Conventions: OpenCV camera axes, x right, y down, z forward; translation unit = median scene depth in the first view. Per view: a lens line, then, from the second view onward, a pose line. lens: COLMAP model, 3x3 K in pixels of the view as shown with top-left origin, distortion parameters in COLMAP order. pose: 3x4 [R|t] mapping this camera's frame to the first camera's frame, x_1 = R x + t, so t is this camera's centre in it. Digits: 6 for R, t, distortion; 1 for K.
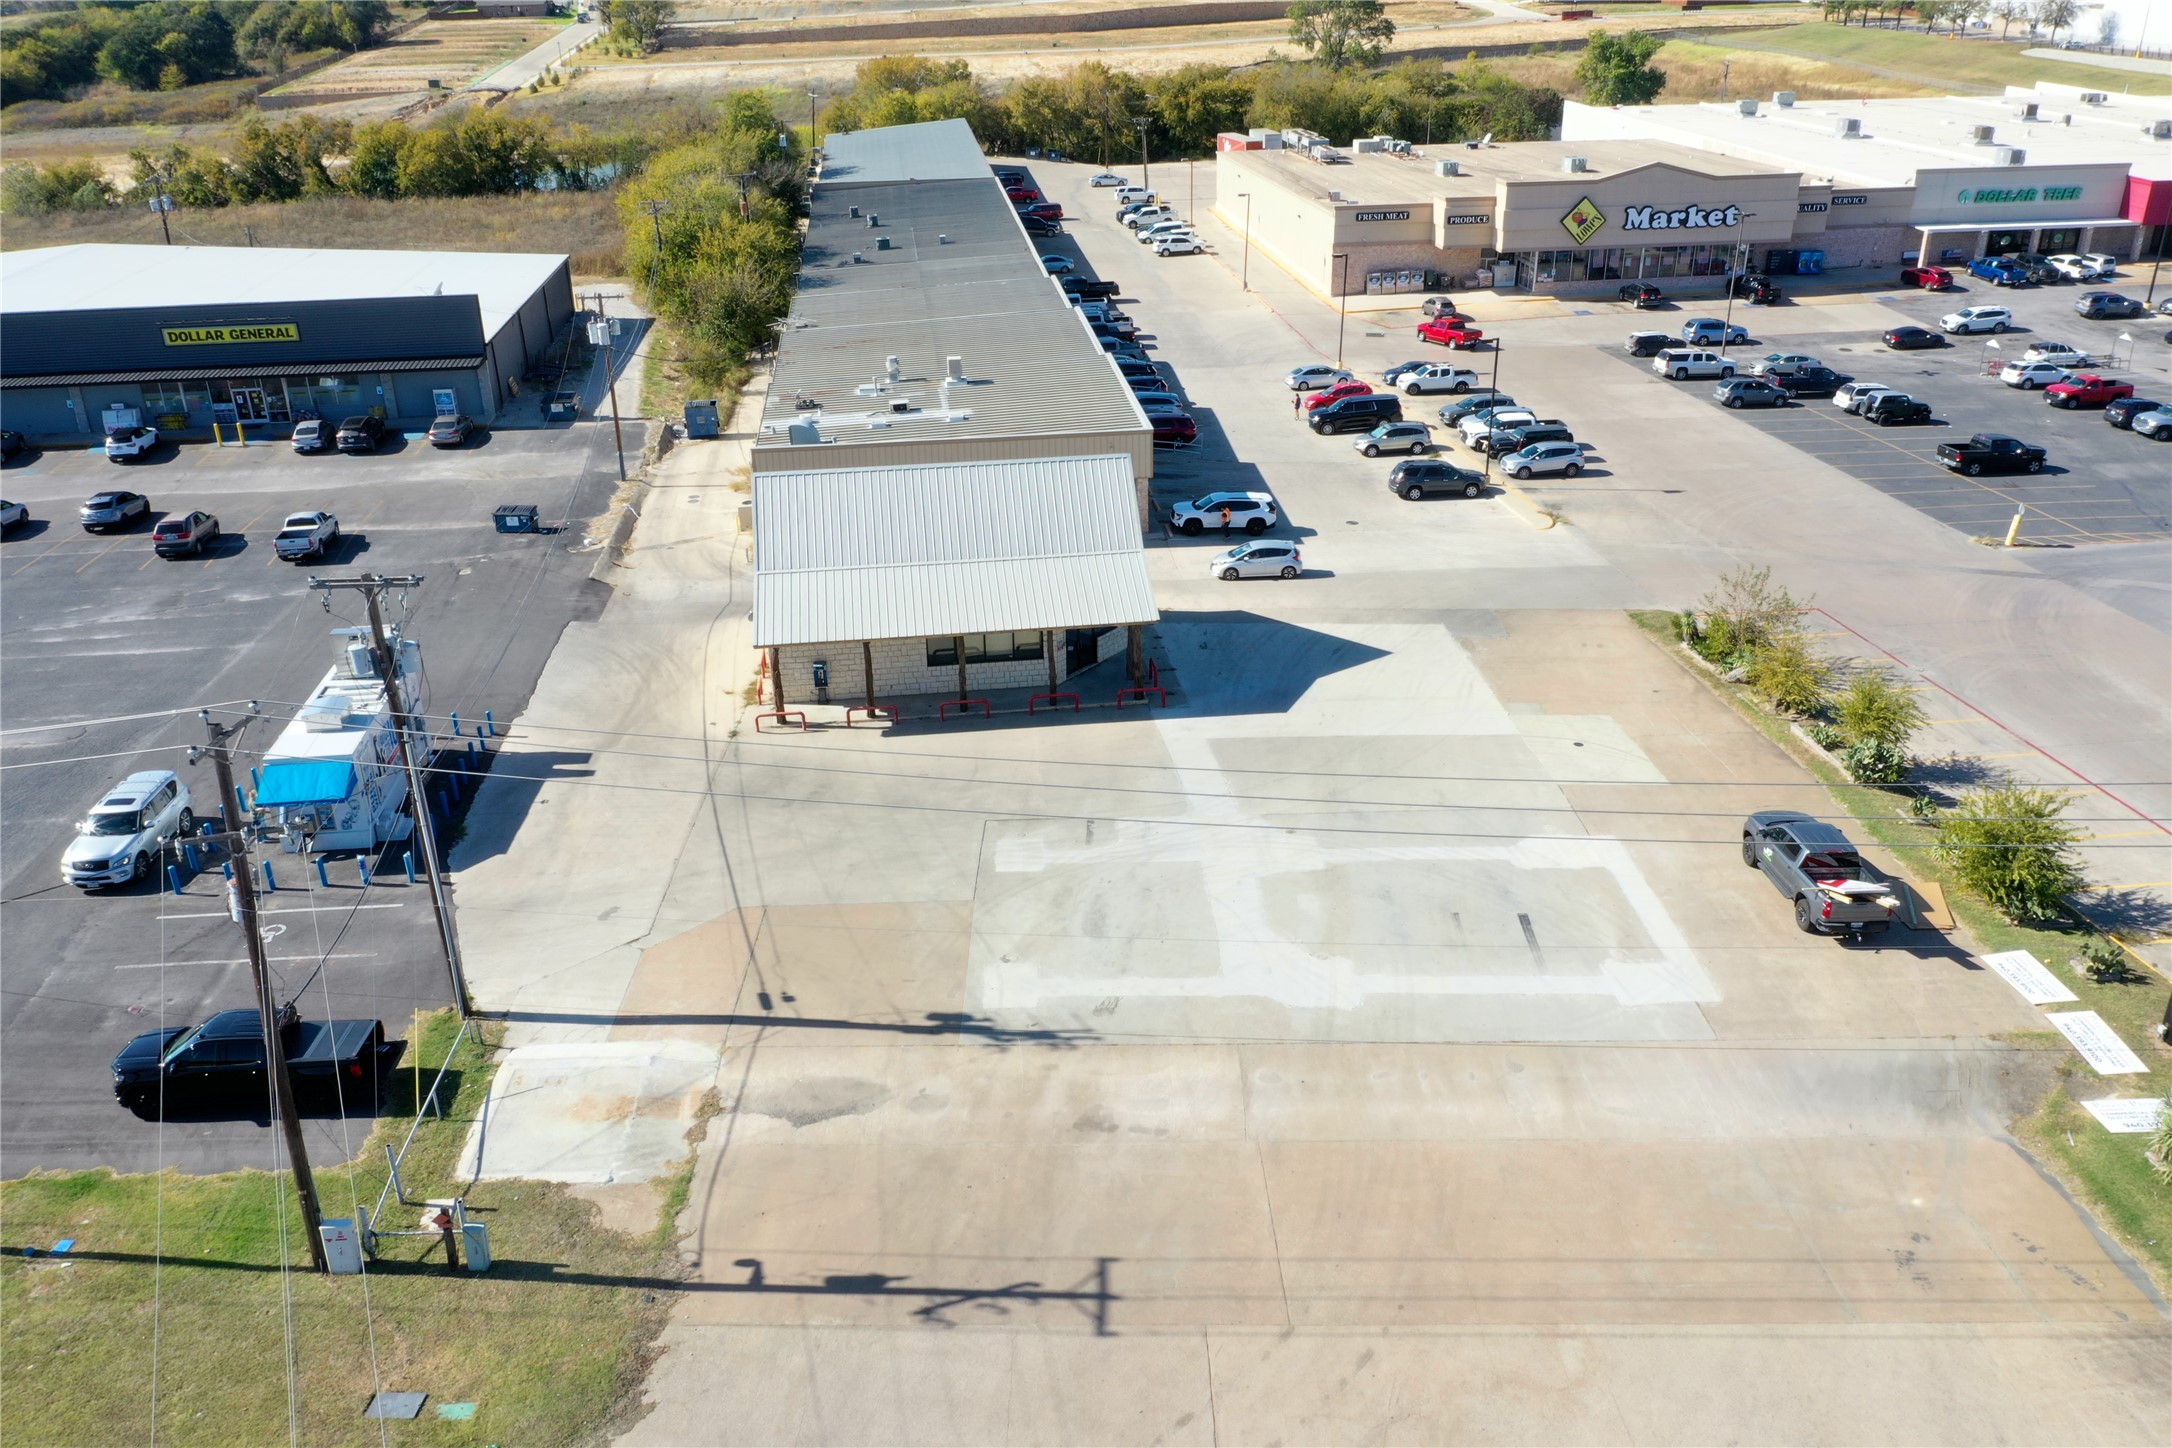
lens RADIAL K [[1702.7, 0, 1086.0], [0, 1702.7, 724.0], [0, 0, 1]] dist [-0.017668, 0.009677]
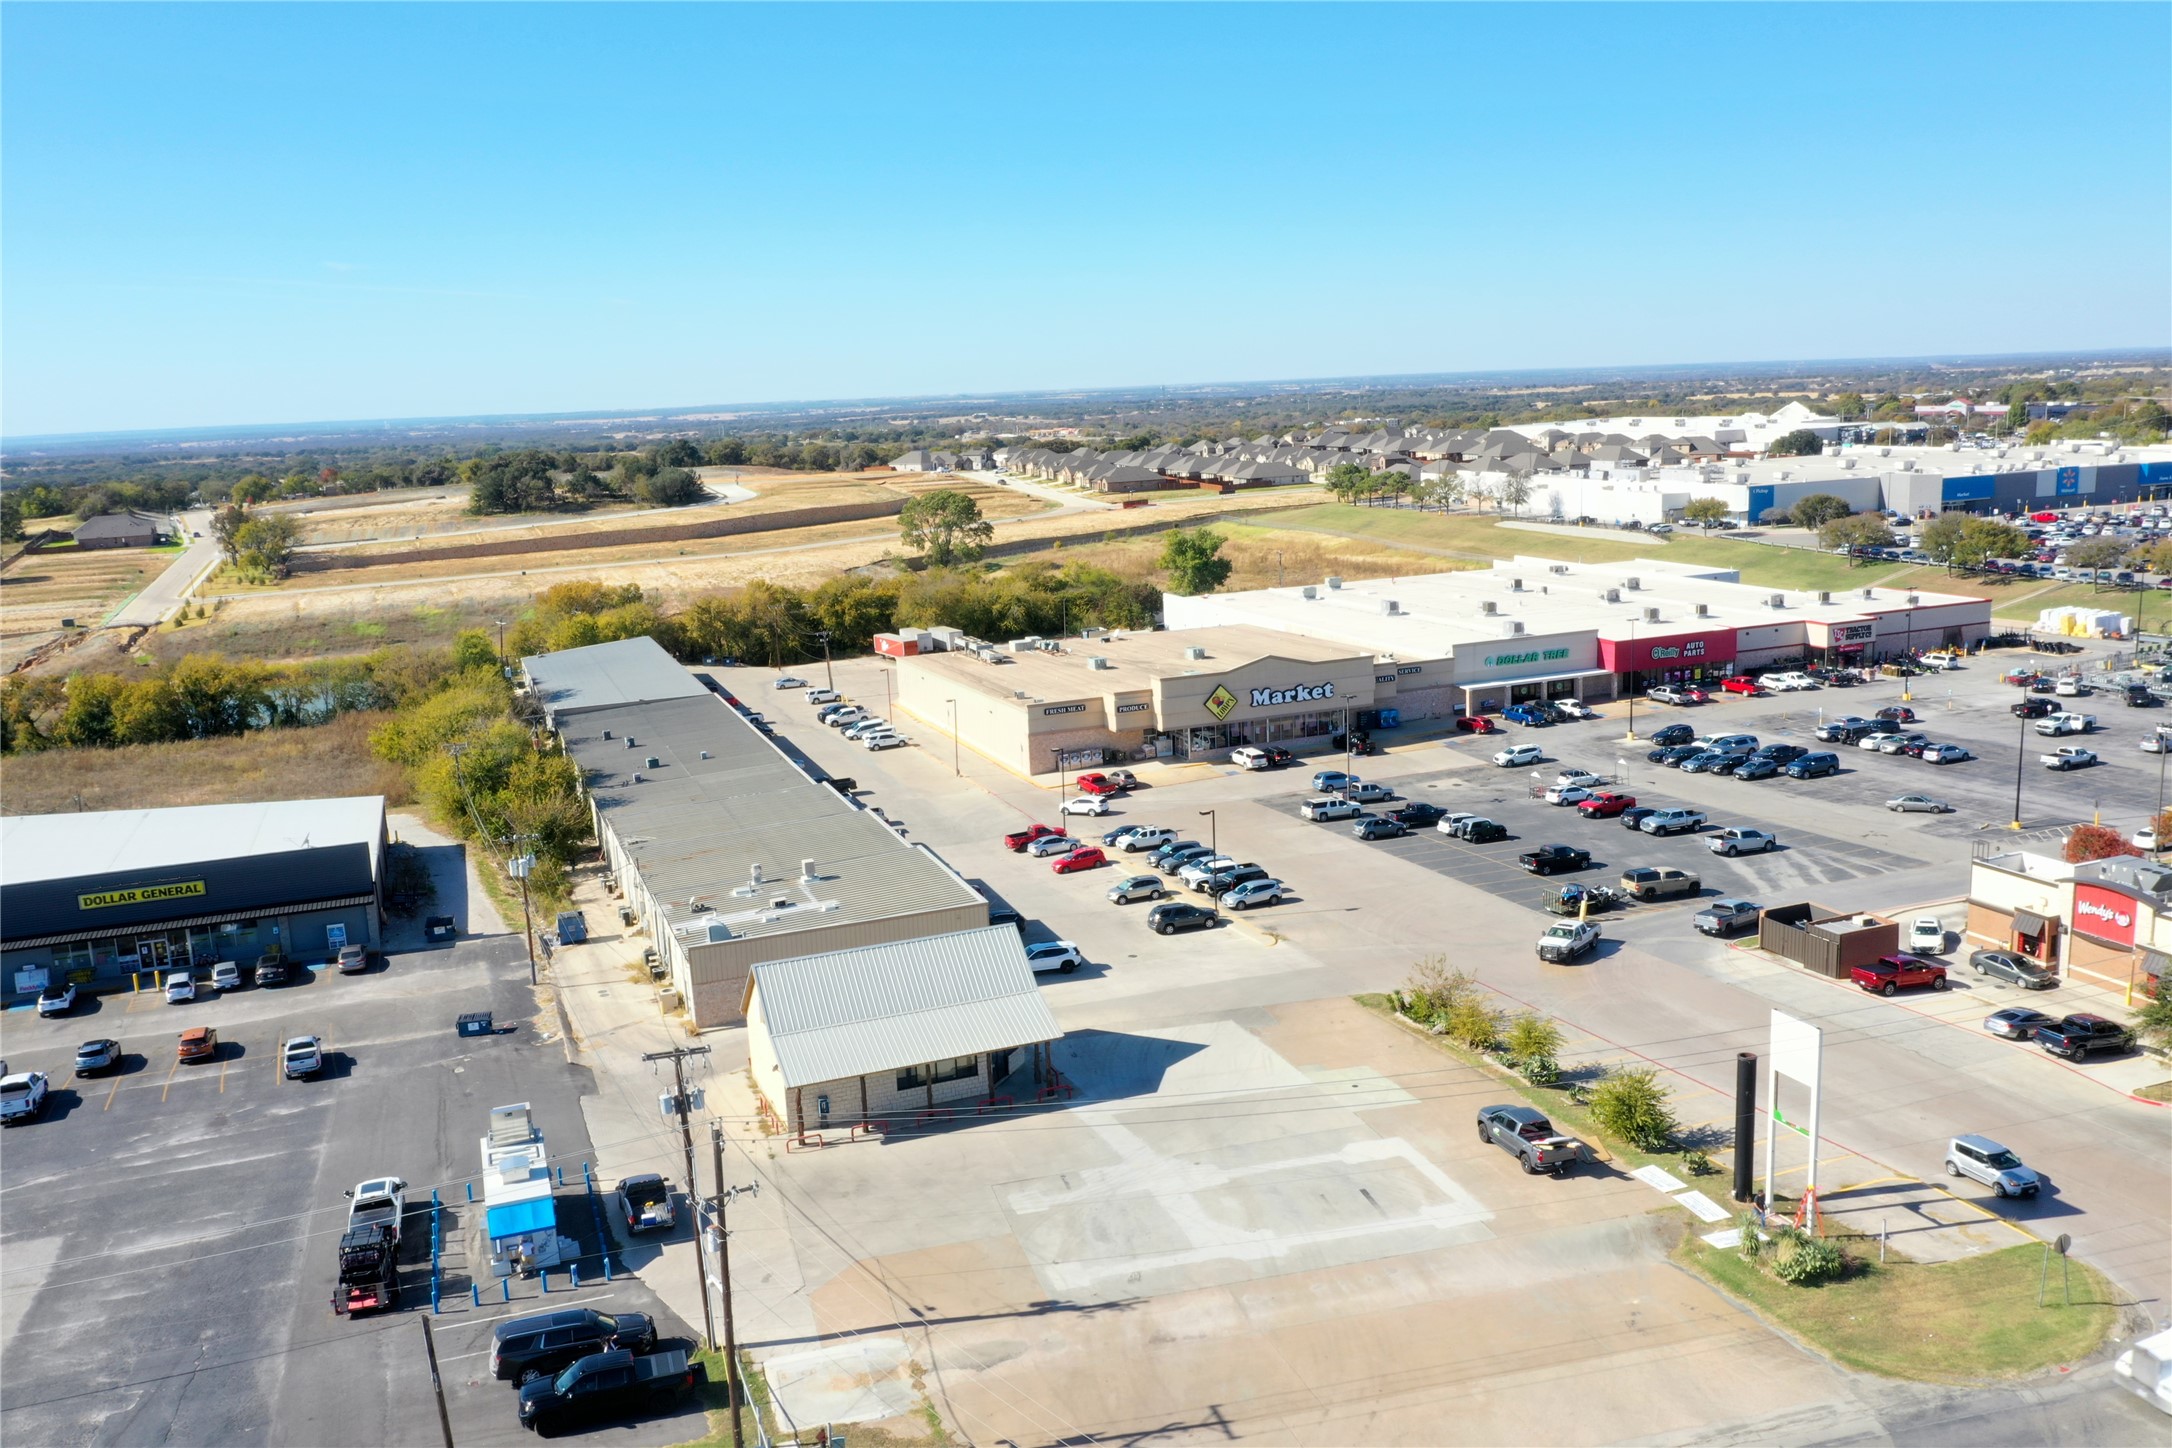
lens RADIAL K [[1726.1, 0, 1086.0], [0, 1726.1, 724.0], [0, 0, 1]] dist [-0.018542, 0.004732]
pose [[0.967731, -0.073098, 0.241152, -0.164554], [0.132413, 0.961738, -0.239848, 0.022426], [-0.214393, 0.264040, 0.940382, -0.266313]]
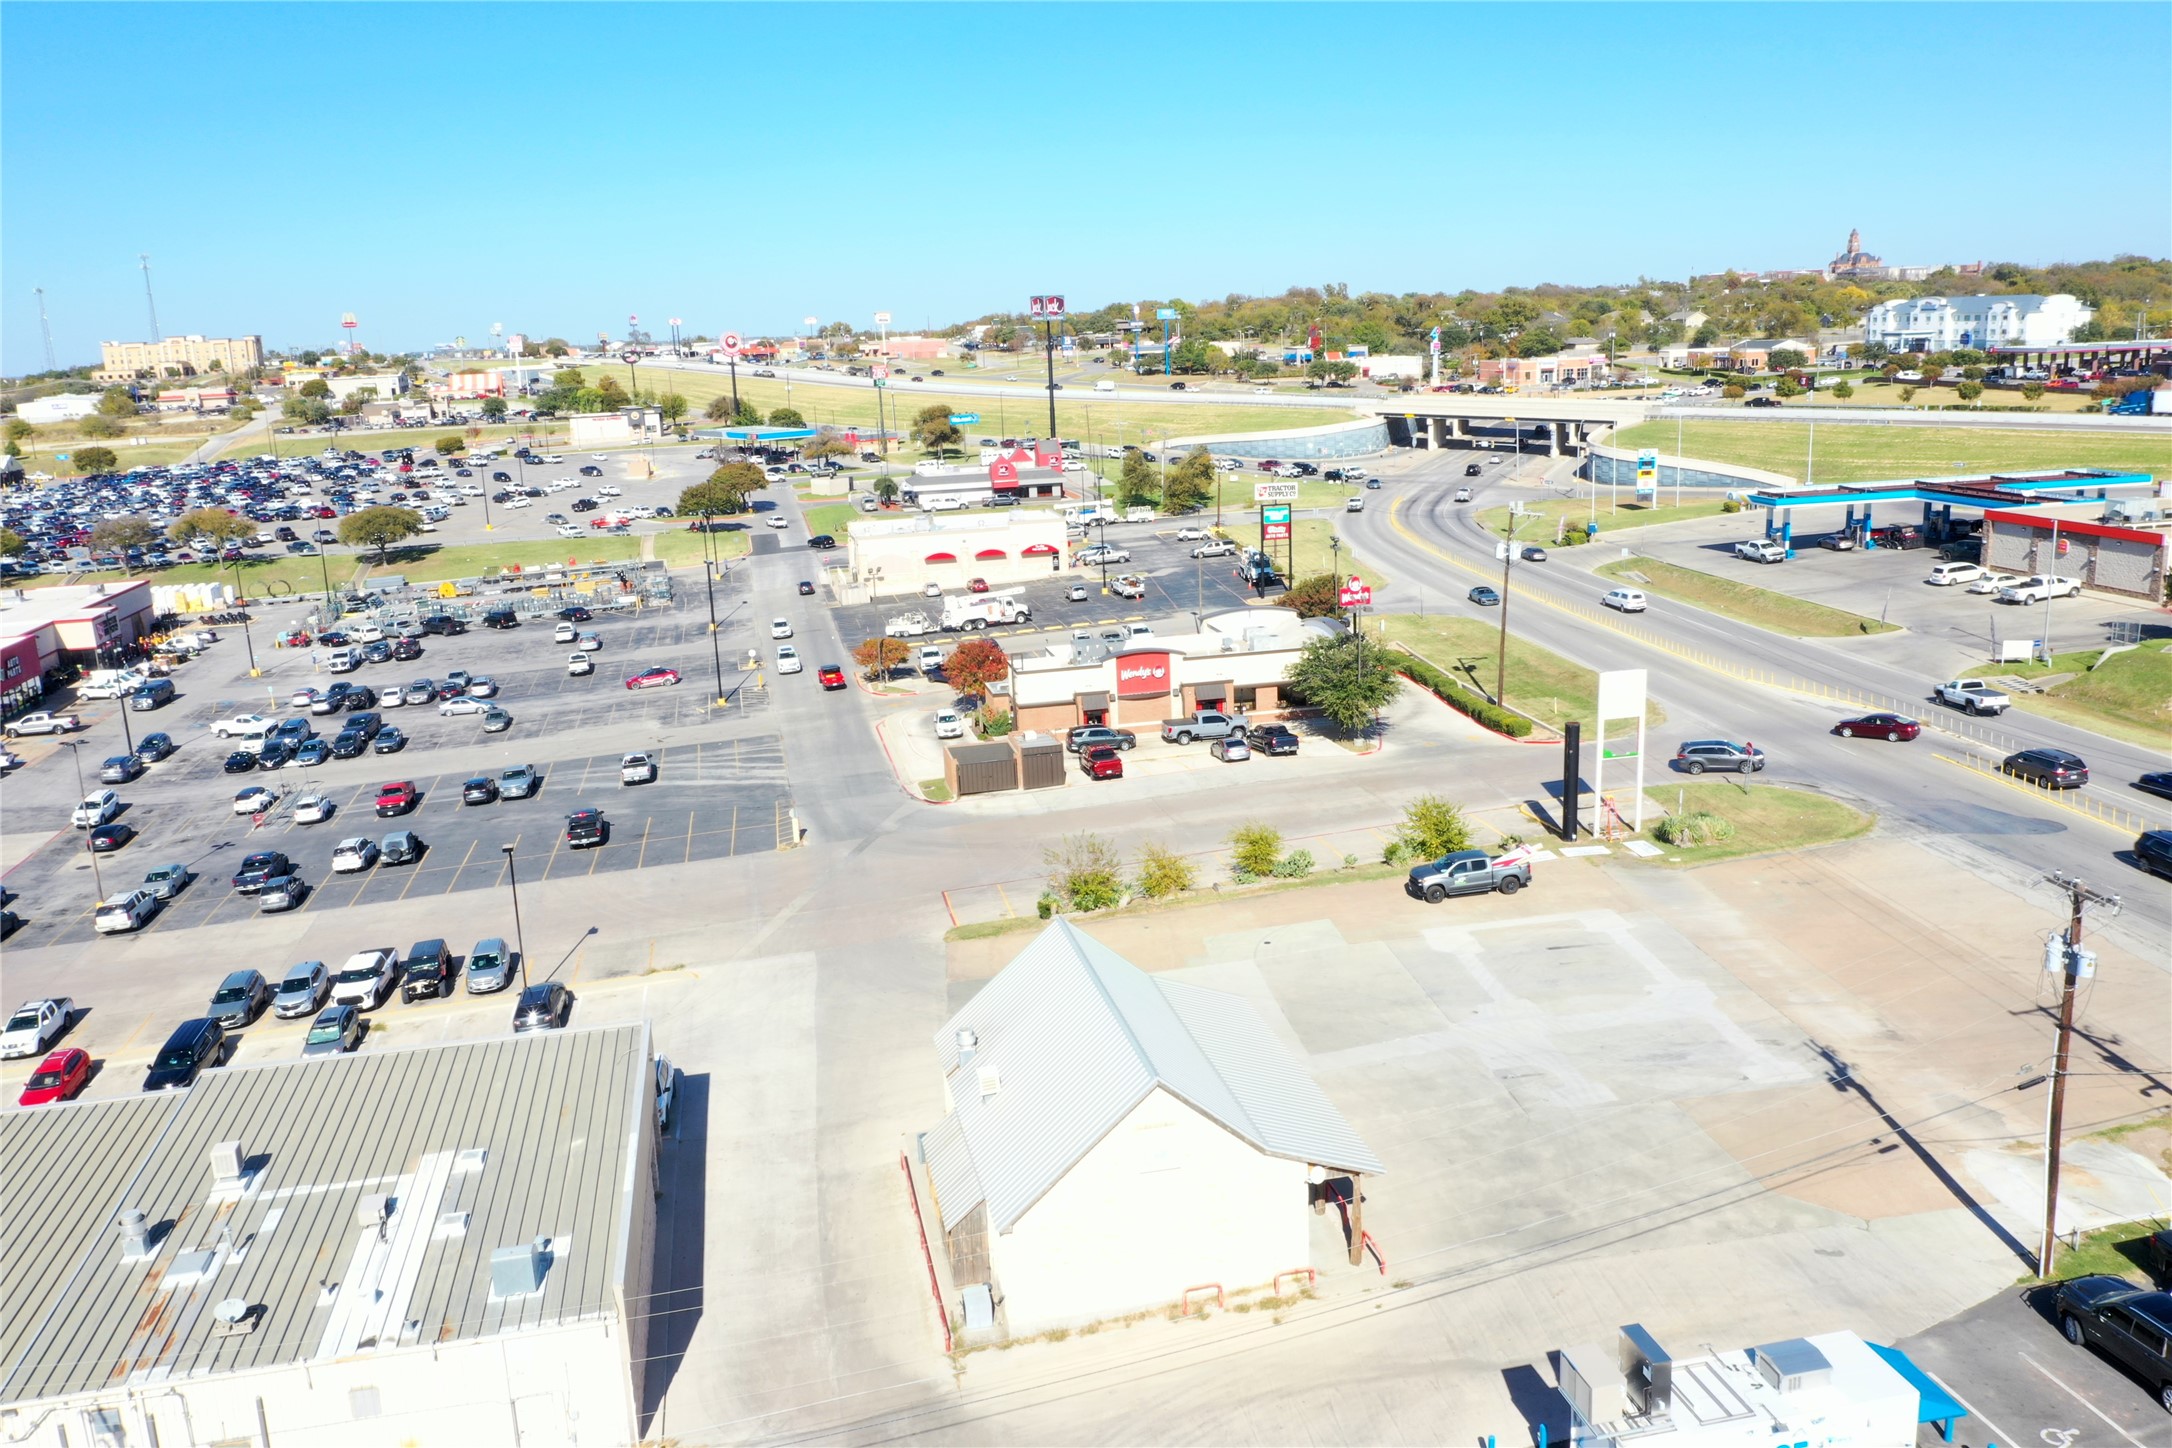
lens RADIAL K [[1702.7, 0, 1086.0], [0, 1702.7, 724.0], [0, 0, 1]] dist [-0.017668, 0.009677]
pose [[-0.087897, -0.209657, 0.973816, -0.582854], [0.468570, 0.853989, 0.226152, -0.303133], [-0.879043, 0.476179, 0.023176, 0.598676]]
